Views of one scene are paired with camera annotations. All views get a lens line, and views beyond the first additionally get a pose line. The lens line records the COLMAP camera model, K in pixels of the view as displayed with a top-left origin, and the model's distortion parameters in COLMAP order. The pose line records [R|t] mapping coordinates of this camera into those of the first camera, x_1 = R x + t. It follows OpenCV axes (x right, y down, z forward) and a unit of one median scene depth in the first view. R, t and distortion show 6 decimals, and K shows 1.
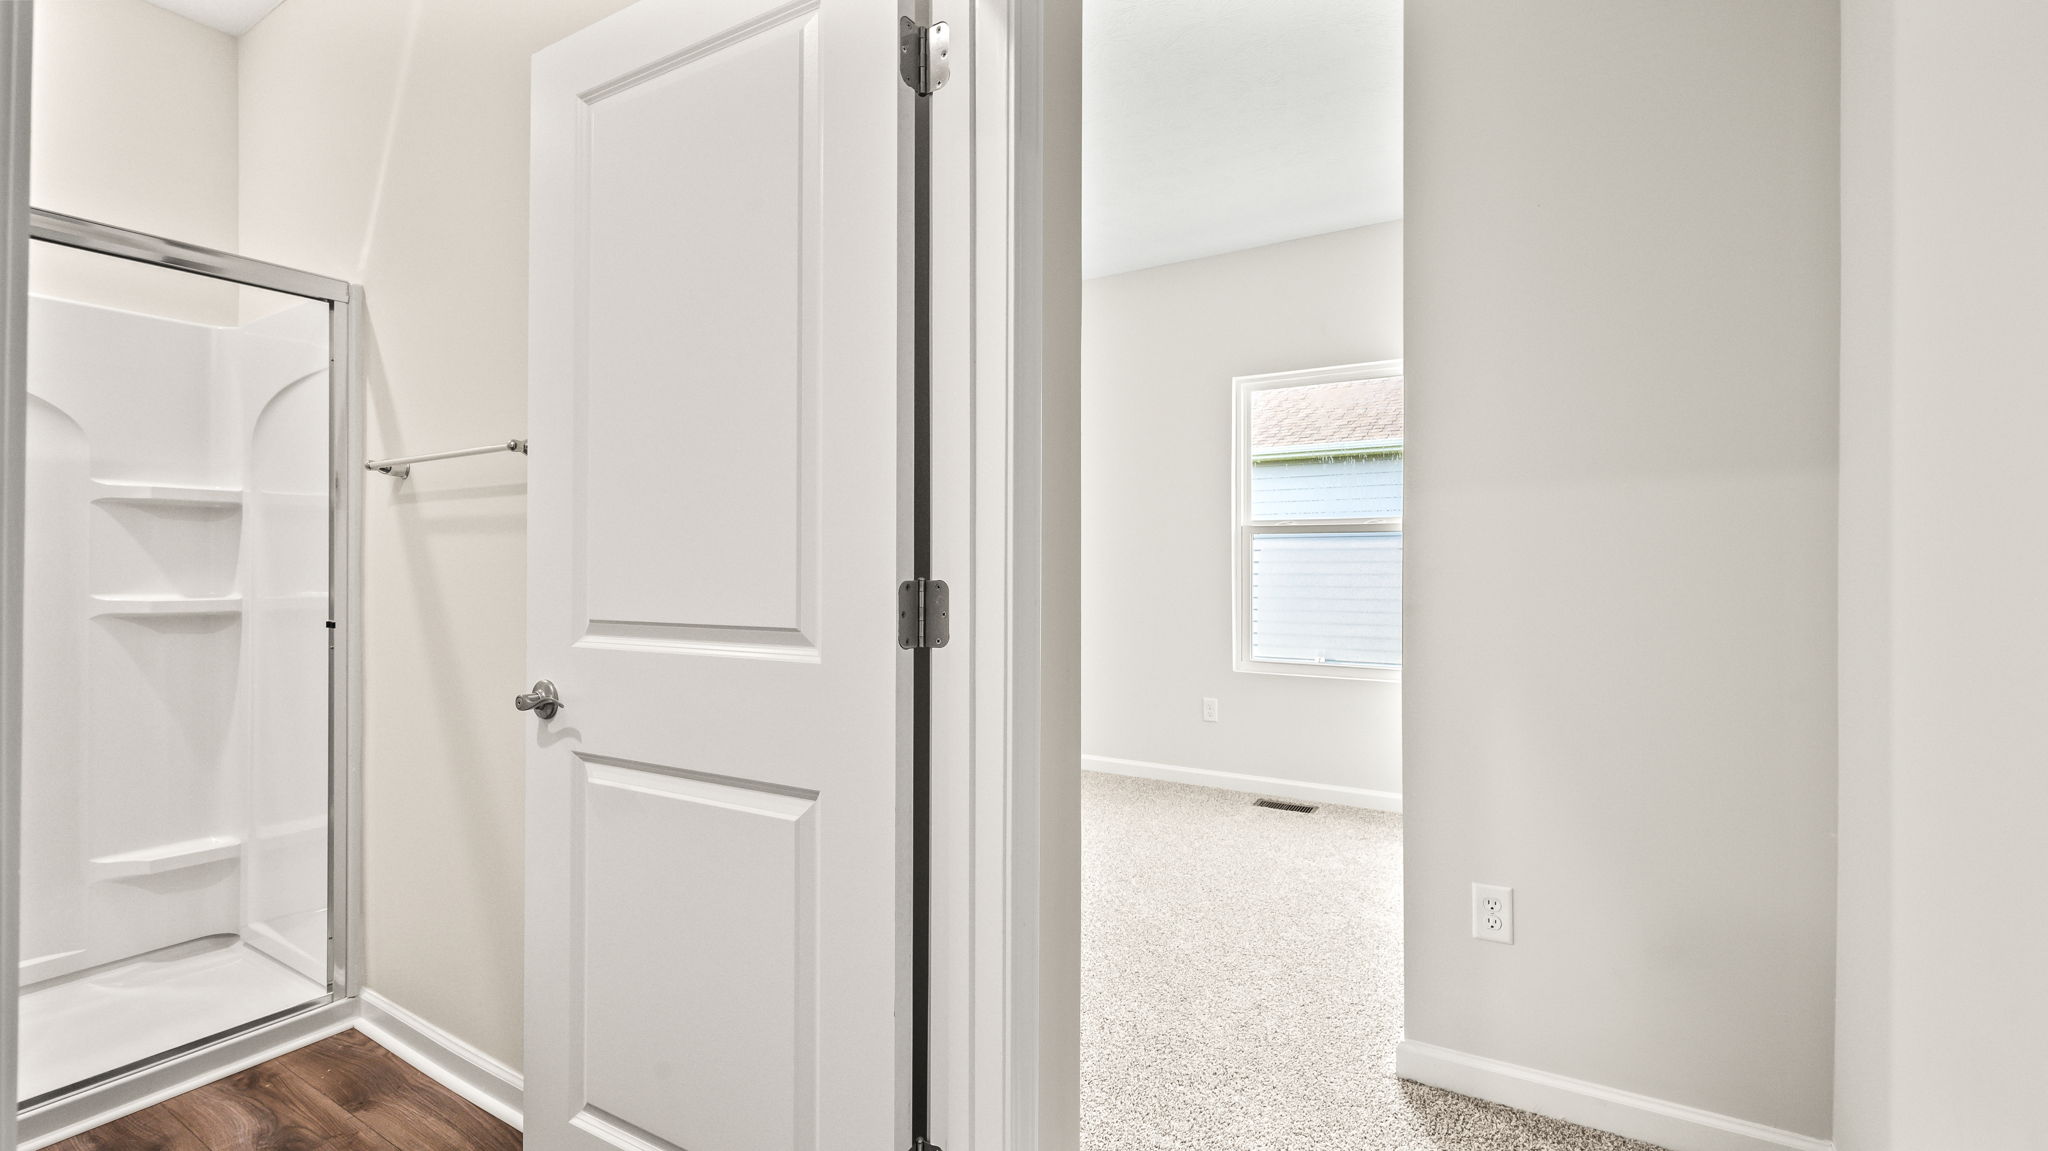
lens RADIAL K [[858.4, 0, 1024.0], [0, 858.4, 575.5], [0, 0, 1]] dist [-0.000870, -0.000090]
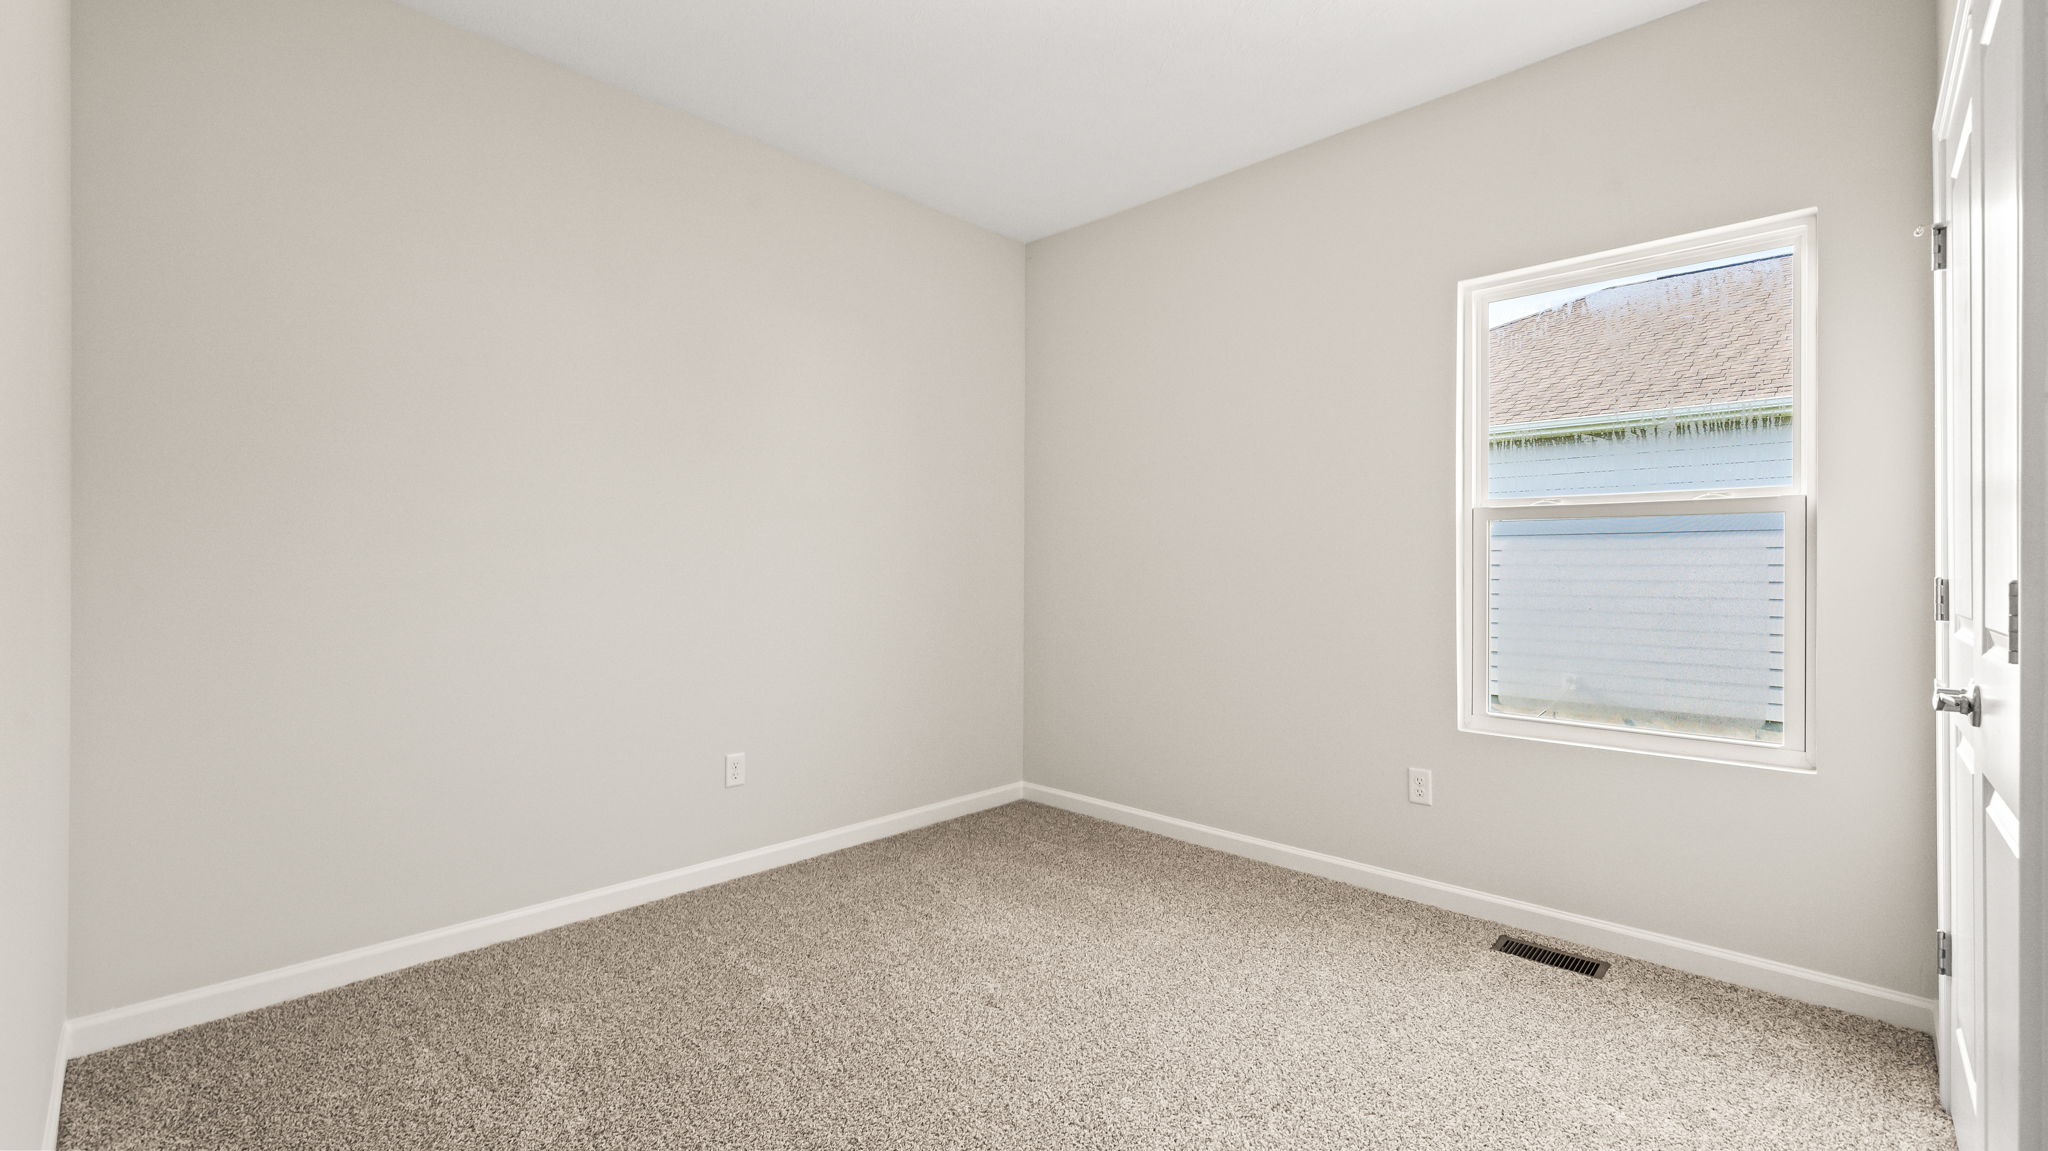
lens RADIAL K [[858.4, 0, 1024.0], [0, 858.4, 575.5], [0, 0, 1]] dist [-0.000870, -0.000090]
pose [[0.975476, 0.003535, -0.220078, 0.064474], [-0.004271, 0.999987, -0.002867, -0.003496], [0.220065, 0.003737, 0.975478, 0.287959]]
